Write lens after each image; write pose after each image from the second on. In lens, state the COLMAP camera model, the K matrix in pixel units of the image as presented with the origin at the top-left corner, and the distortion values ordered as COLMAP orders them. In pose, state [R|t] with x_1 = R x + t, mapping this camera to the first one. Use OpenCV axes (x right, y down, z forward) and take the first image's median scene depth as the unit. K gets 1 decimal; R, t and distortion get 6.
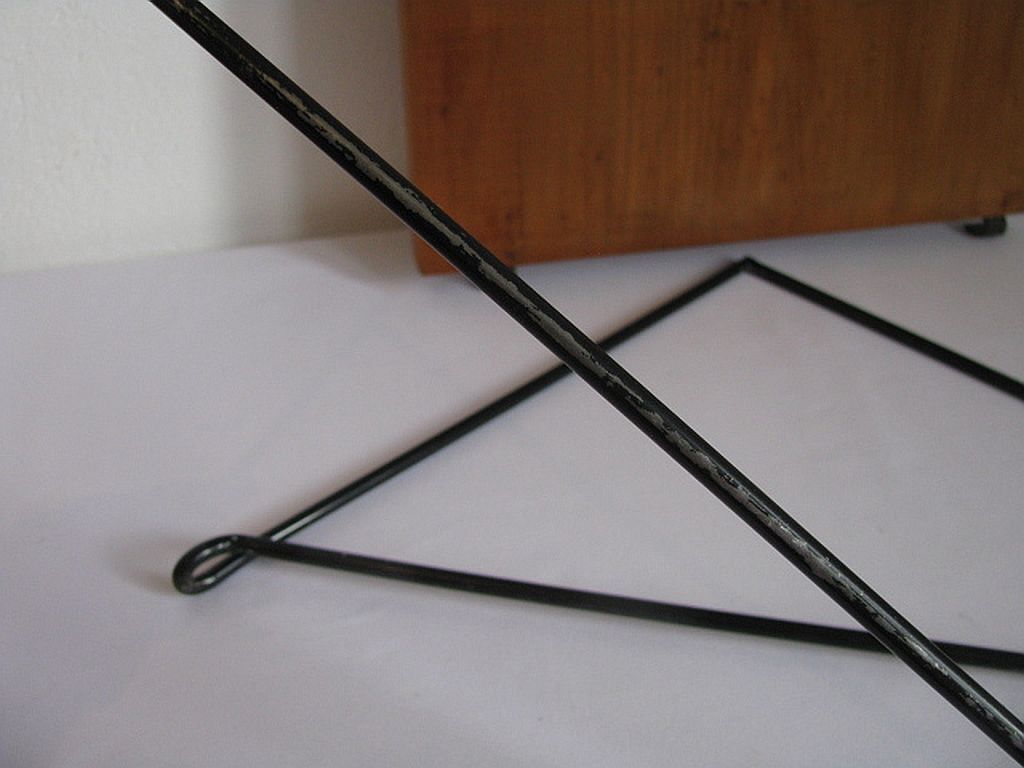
lens RADIAL K [[1073.6, 0, 512.0], [0, 1073.6, 384.0], [0, 0, 1]] dist [-0.222455, 0.241738]
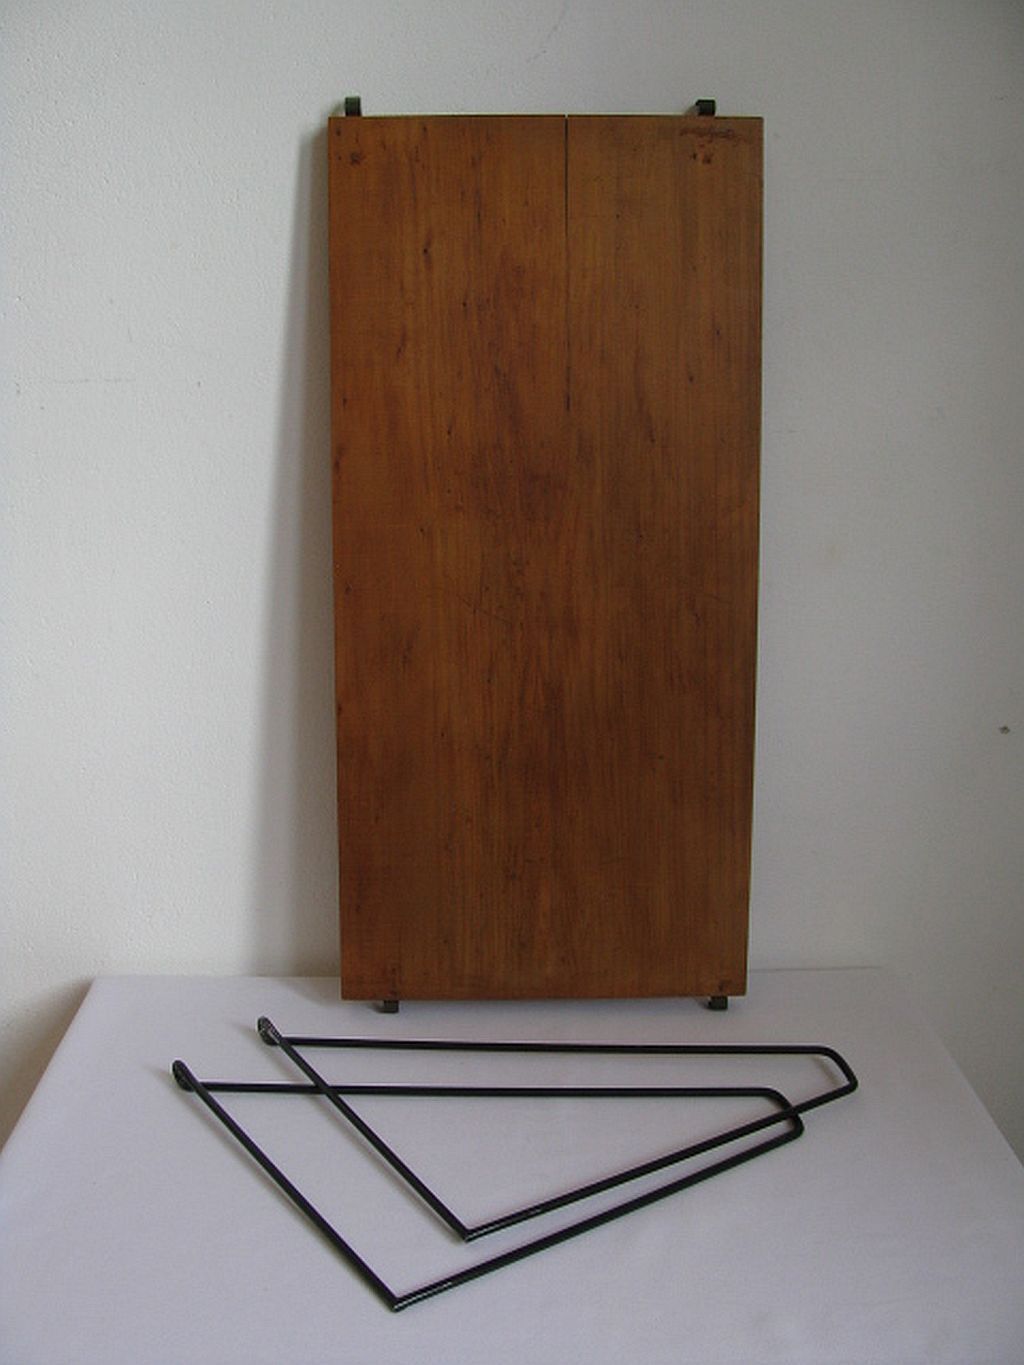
lens RADIAL K [[1431.2, 0, 512.0], [0, 1431.2, 682.5], [0, 0, 1]] dist [-0.222455, 0.241738]
pose [[0.984580, 0.053581, -0.166525, 0.545321], [-0.111624, 0.925381, -0.362228, 0.223060], [0.134690, 0.375231, 0.917093, -1.266686]]
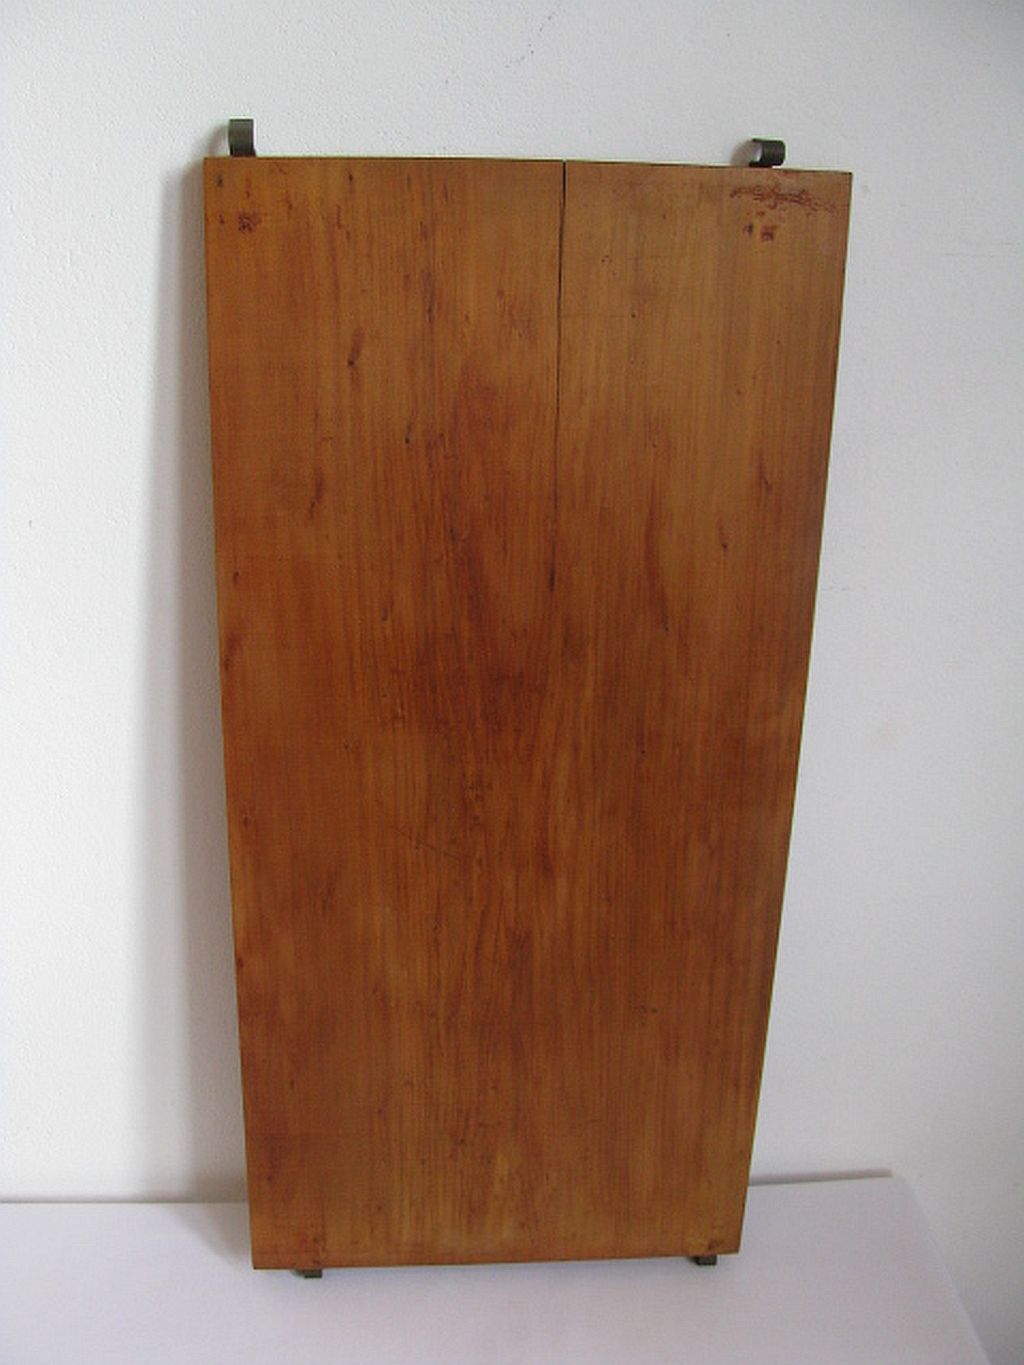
lens RADIAL K [[1446.8, 0, 507.6], [0, 1446.8, 718.4], [0, 0, 1]] dist [-0.222477, 0.267840]
pose [[0.991256, 0.094183, -0.092415, 0.358137], [-0.109055, 0.979049, -0.171959, -0.541151], [0.074284, 0.180534, 0.980760, -0.944391]]
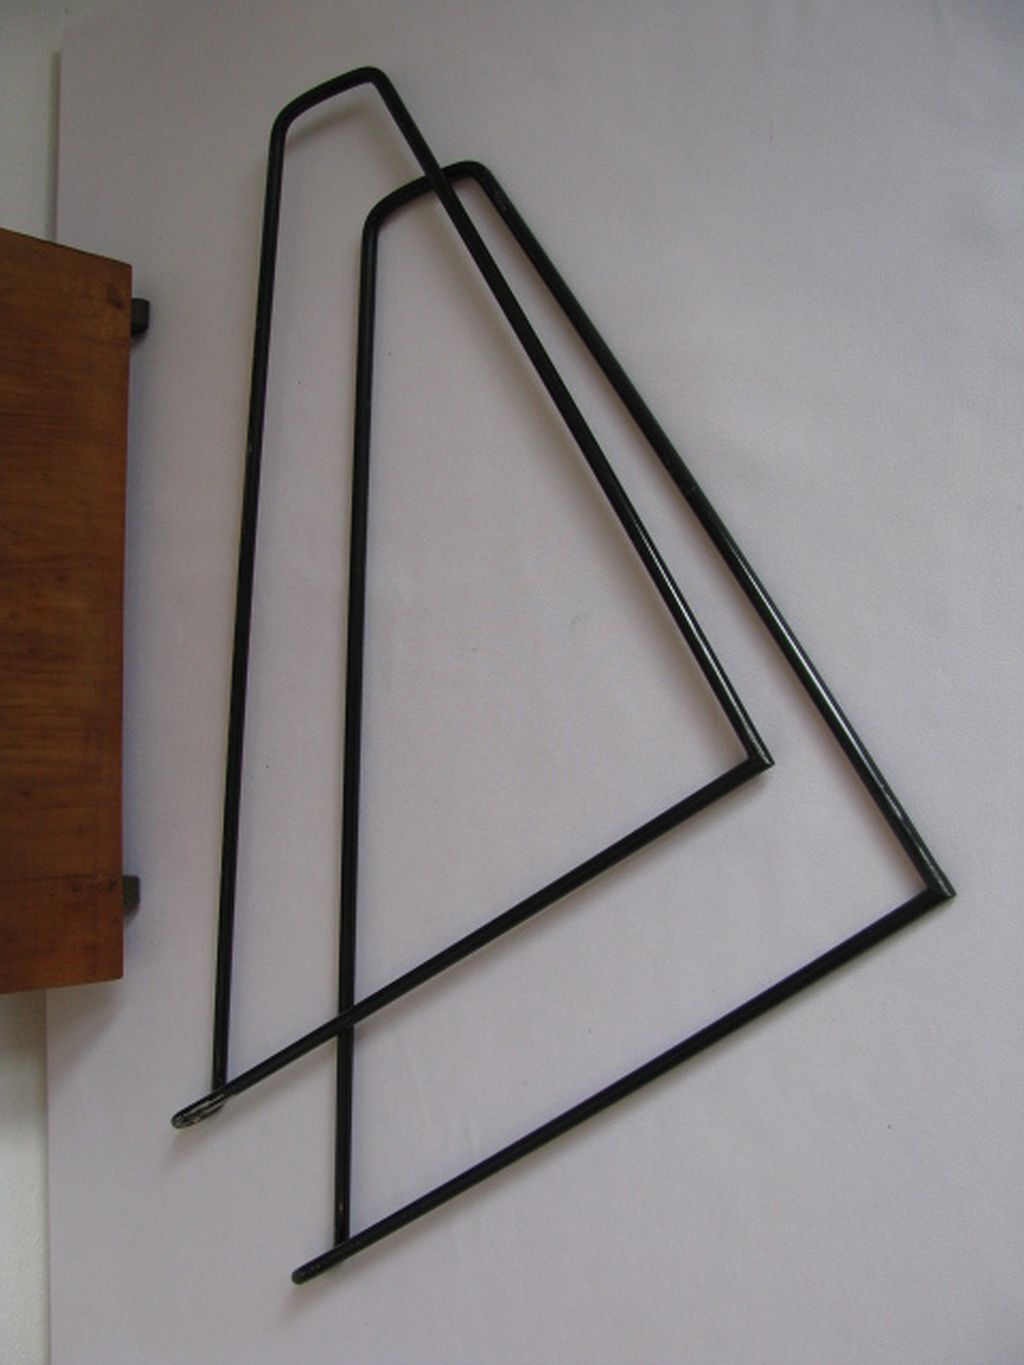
lens RADIAL K [[1431.2, 0, 512.0], [0, 1431.2, 682.5], [0, 0, 1]] dist [-0.222455, 0.241738]
pose [[0.171275, -0.982717, -0.070234, 0.332429], [0.930789, 0.138033, 0.338494, -0.240677], [-0.322949, -0.123349, 0.938344, -0.275897]]
